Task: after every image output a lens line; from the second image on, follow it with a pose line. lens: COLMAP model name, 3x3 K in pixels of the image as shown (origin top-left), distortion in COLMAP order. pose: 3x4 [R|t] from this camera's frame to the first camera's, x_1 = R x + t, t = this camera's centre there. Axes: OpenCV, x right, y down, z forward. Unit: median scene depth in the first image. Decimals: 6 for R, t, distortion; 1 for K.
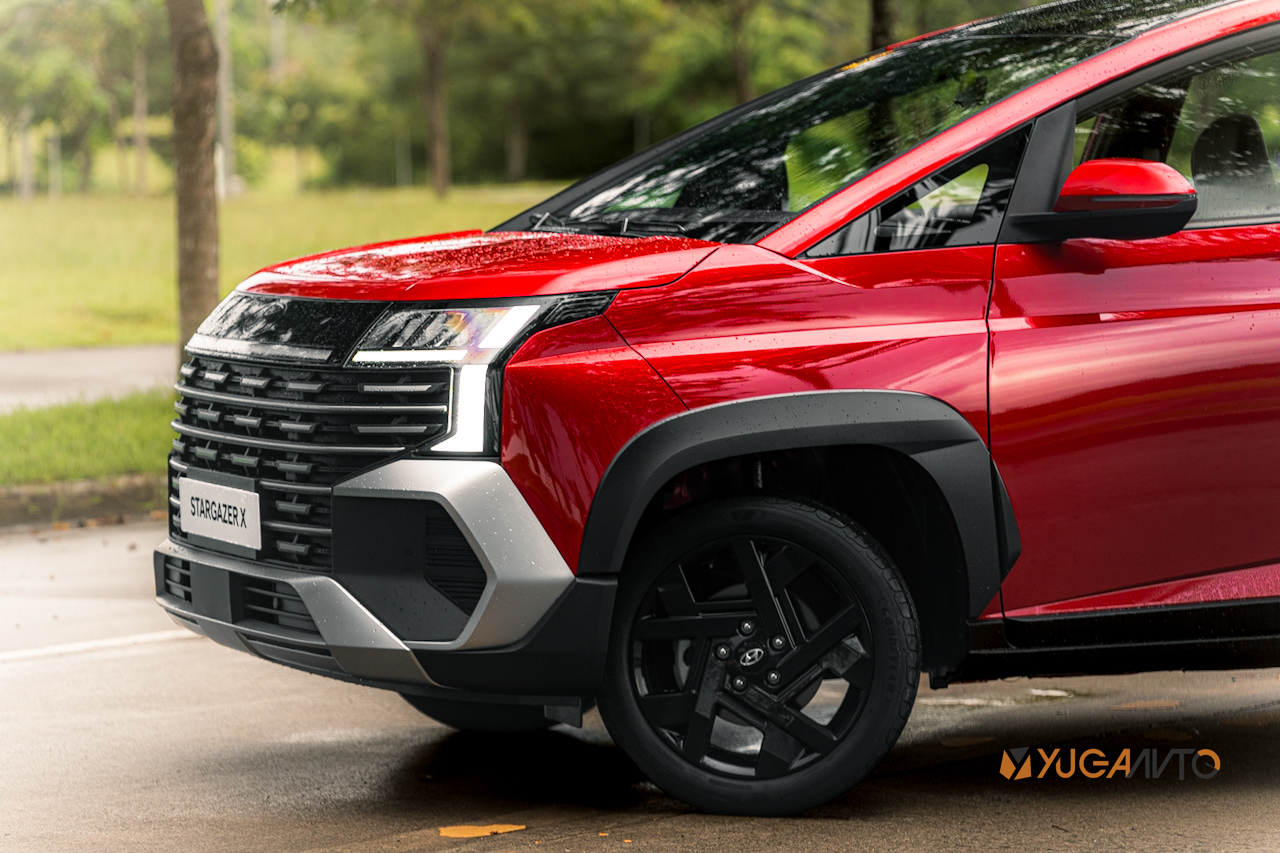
lens RADIAL K [[5106.6, 0, 639.9], [0, 5106.6, 425.3], [0, 0, 1]] dist [-0.178072, 0.000000]
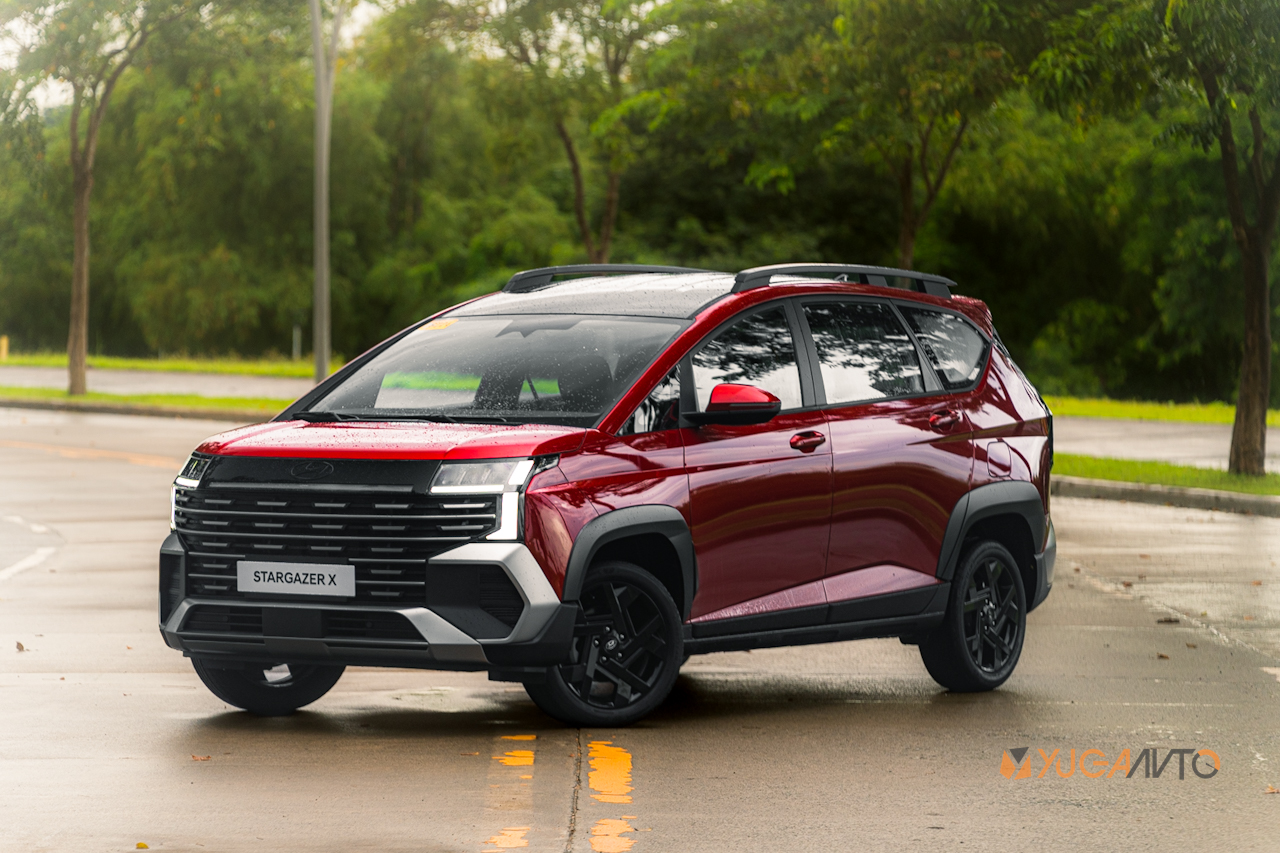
lens RADIAL K [[5502.0, 0, 640.0], [0, 5502.0, 426.9], [0, 0, 1]] dist [0.137514, 0.000000]
pose [[0.804893, -0.004029, 0.593406, -1.193081], [0.020635, 0.999562, -0.021203, 0.007929], [-0.593061, 0.029312, 0.804624, -0.664456]]
